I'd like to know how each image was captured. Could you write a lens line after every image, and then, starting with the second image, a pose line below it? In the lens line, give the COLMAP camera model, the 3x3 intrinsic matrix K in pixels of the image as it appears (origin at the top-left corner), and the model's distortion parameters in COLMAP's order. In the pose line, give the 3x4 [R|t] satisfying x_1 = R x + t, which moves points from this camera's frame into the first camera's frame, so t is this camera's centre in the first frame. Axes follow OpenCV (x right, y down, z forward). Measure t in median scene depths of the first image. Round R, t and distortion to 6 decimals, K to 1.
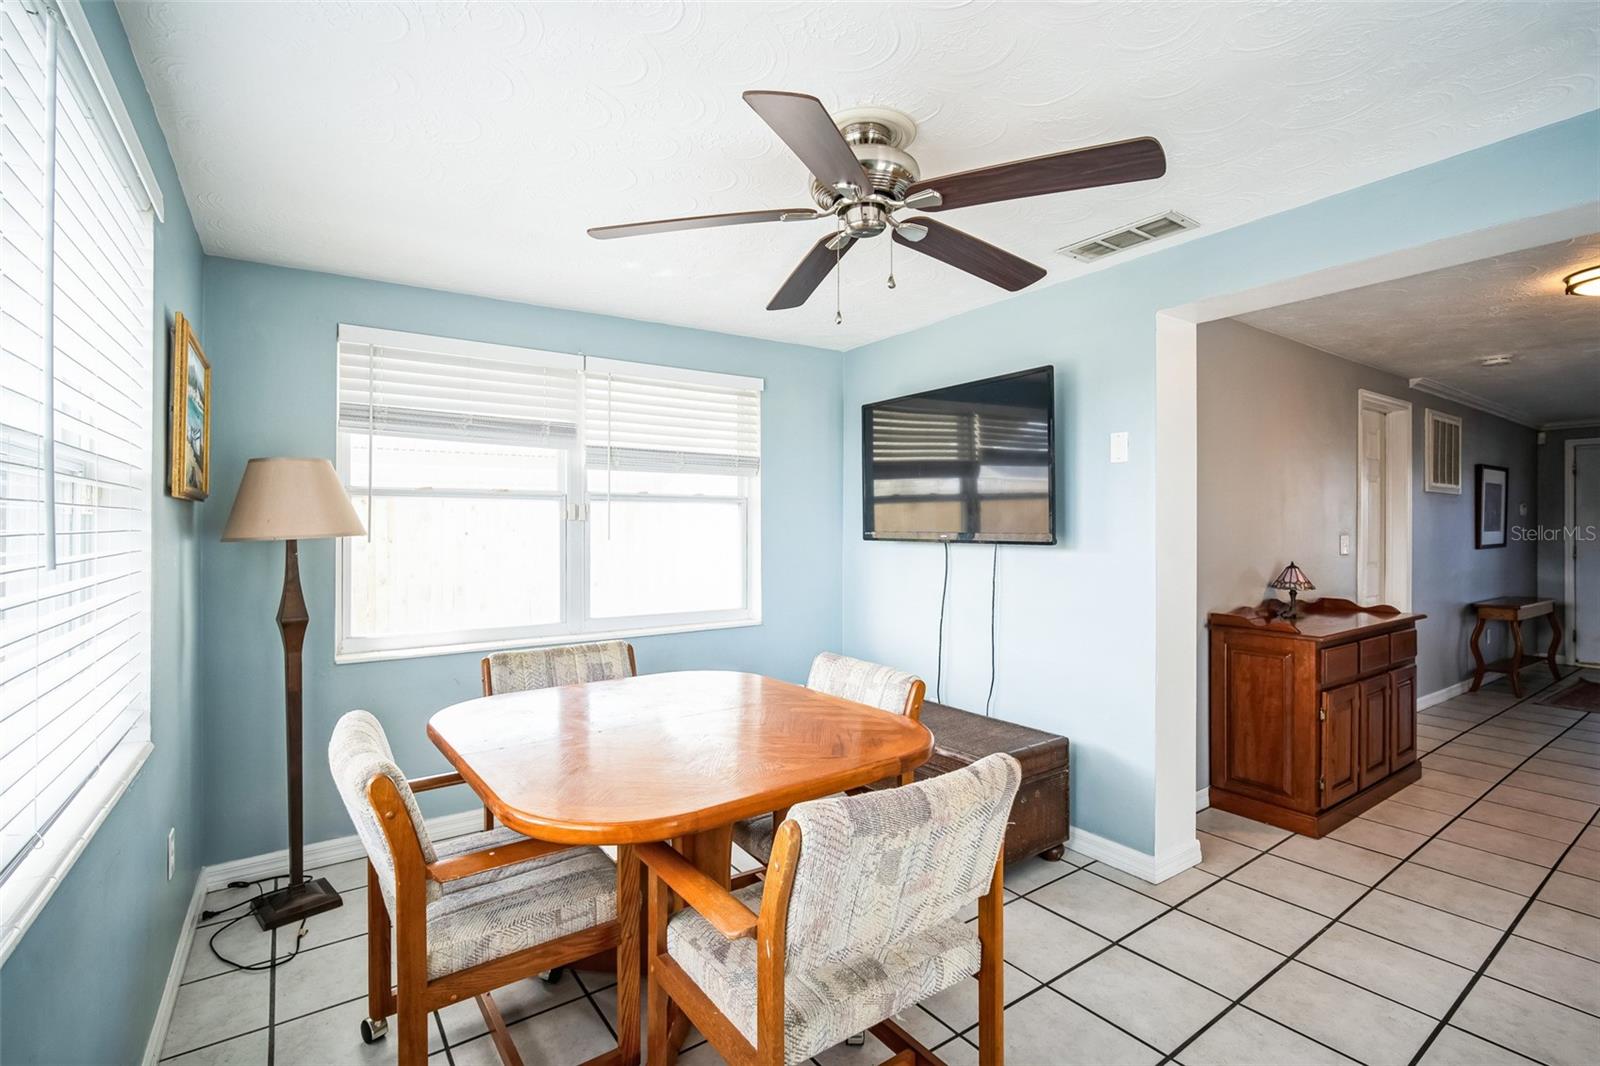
lens RADIAL K [[692.3, 0, 800.0], [0, 692.3, 533.0], [0, 0, 1]] dist [-0.001465, 0.000022]
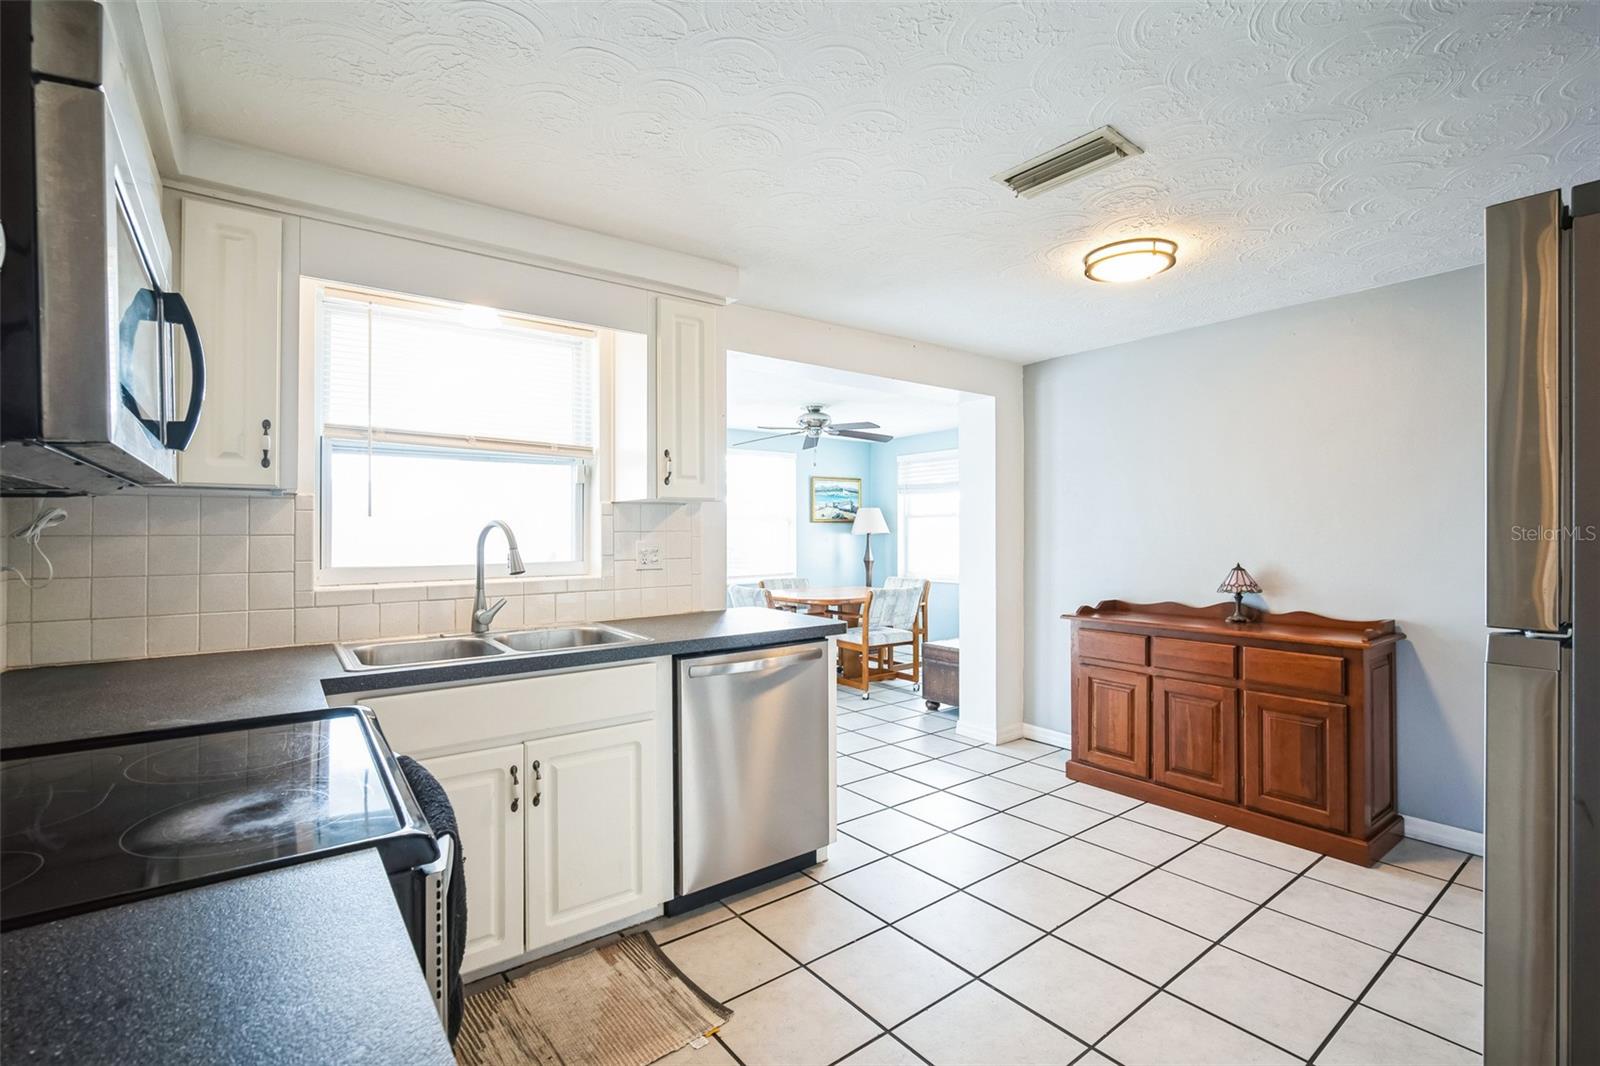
lens RADIAL K [[719.7, 0, 802.5], [0, 719.7, 527.7], [0, 0, 1]] dist [-0.027864, 0.011906]
pose [[0.046848, -0.001451, -0.998901, 1.883278], [-0.003019, 0.999994, -0.001594, -0.008978], [0.998897, 0.003090, 0.046844, 0.413625]]
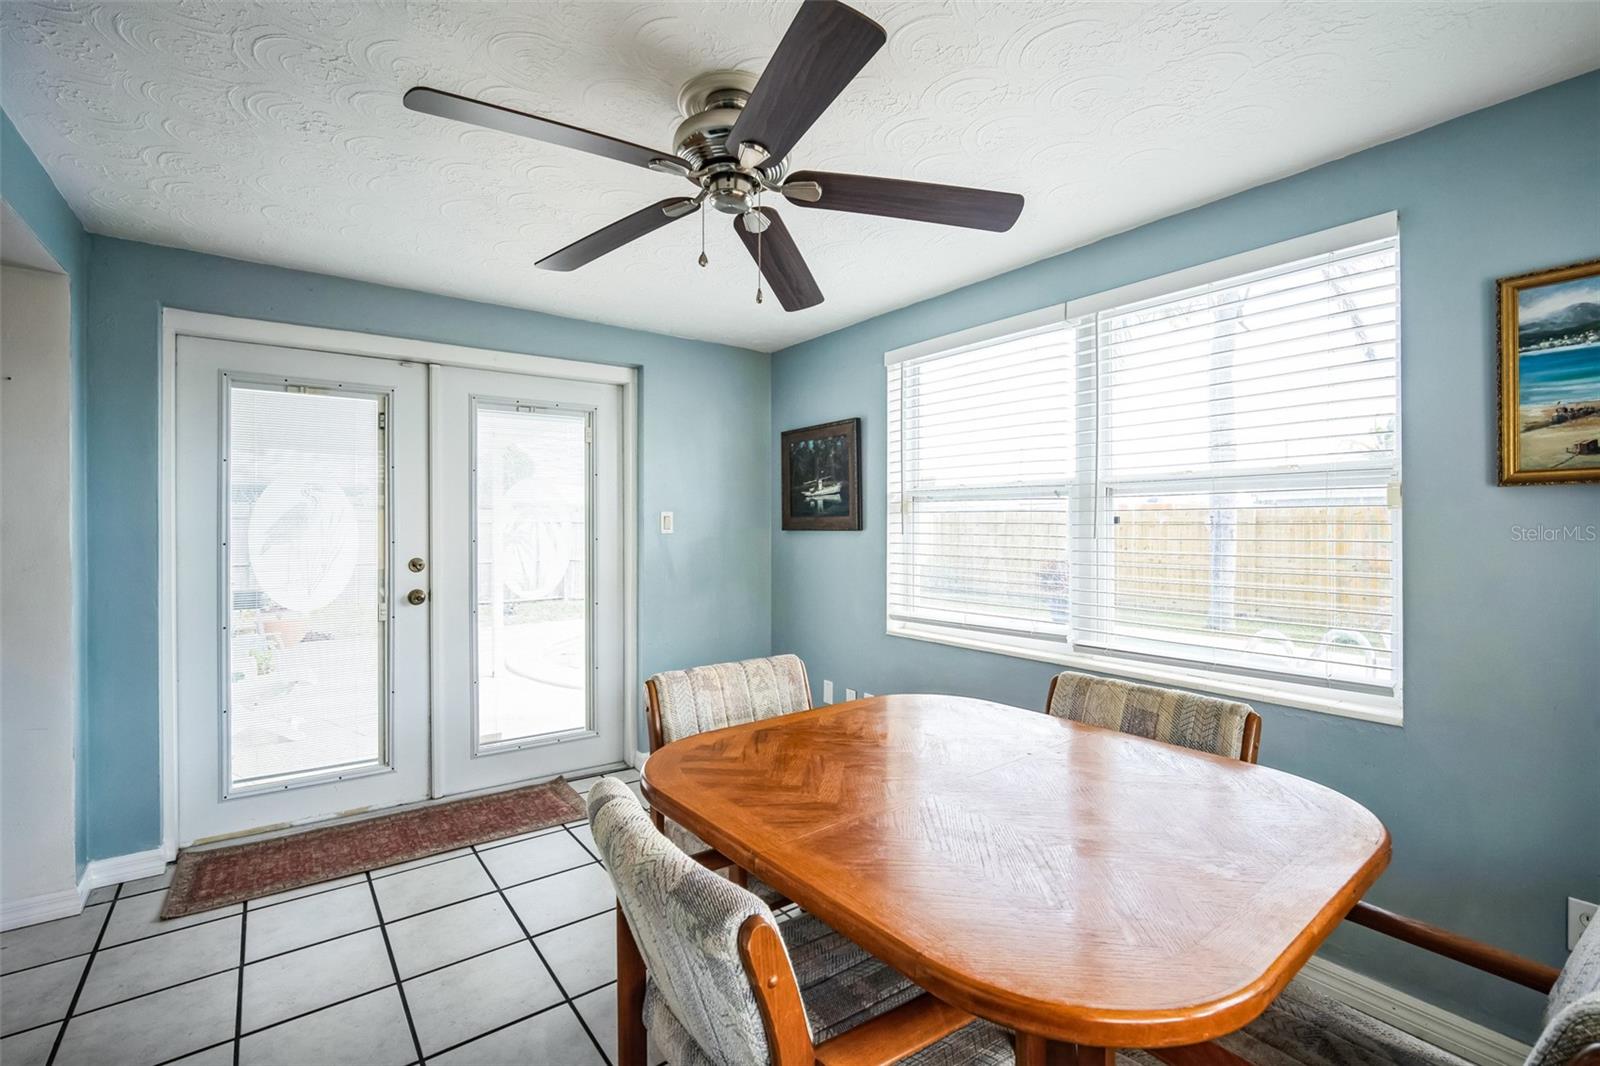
lens RADIAL K [[719.7, 0, 802.5], [0, 719.7, 527.7], [0, 0, 1]] dist [-0.027864, 0.011906]
pose [[-0.999875, 0.002250, -0.015624, 0.003222], [0.002060, 0.999924, 0.012174, -0.006479], [0.015650, 0.012140, -0.999804, 1.073708]]
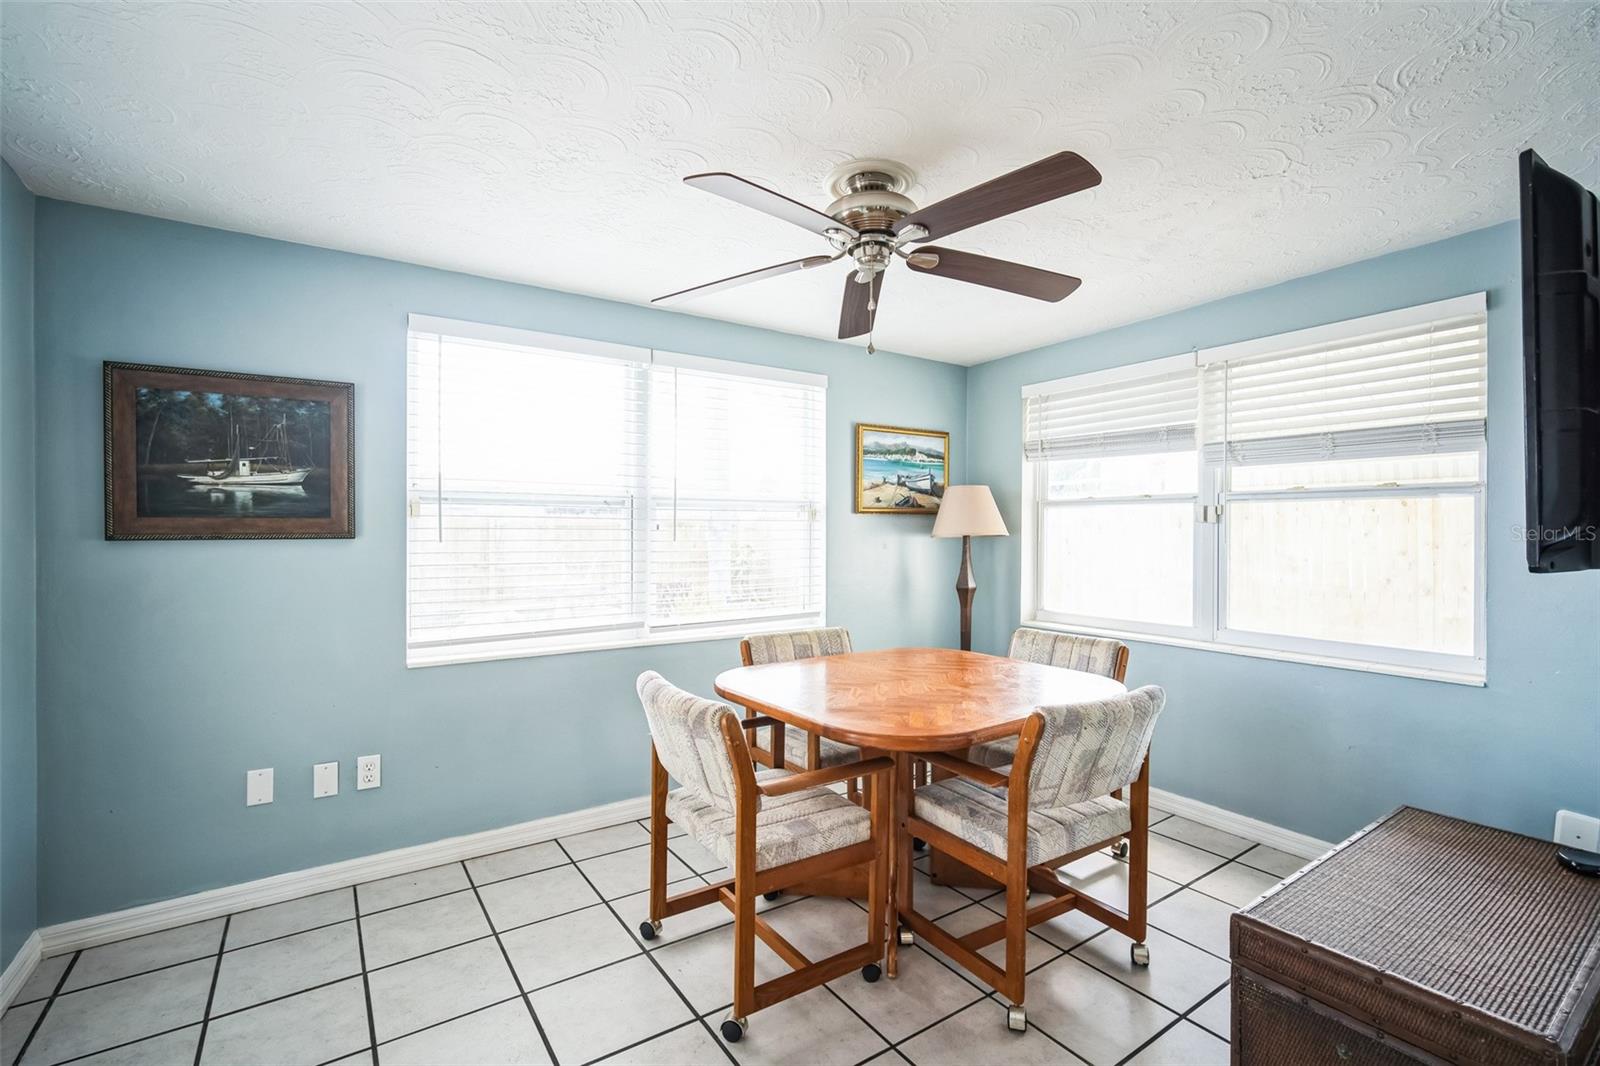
lens RADIAL K [[719.7, 0, 802.5], [0, 719.7, 527.7], [0, 0, 1]] dist [-0.027864, 0.011906]
pose [[-0.007036, 0.002508, -0.999972, 0.701711], [-0.011198, 0.999934, 0.002586, -0.008263], [0.999913, 0.011216, -0.007007, 0.475102]]
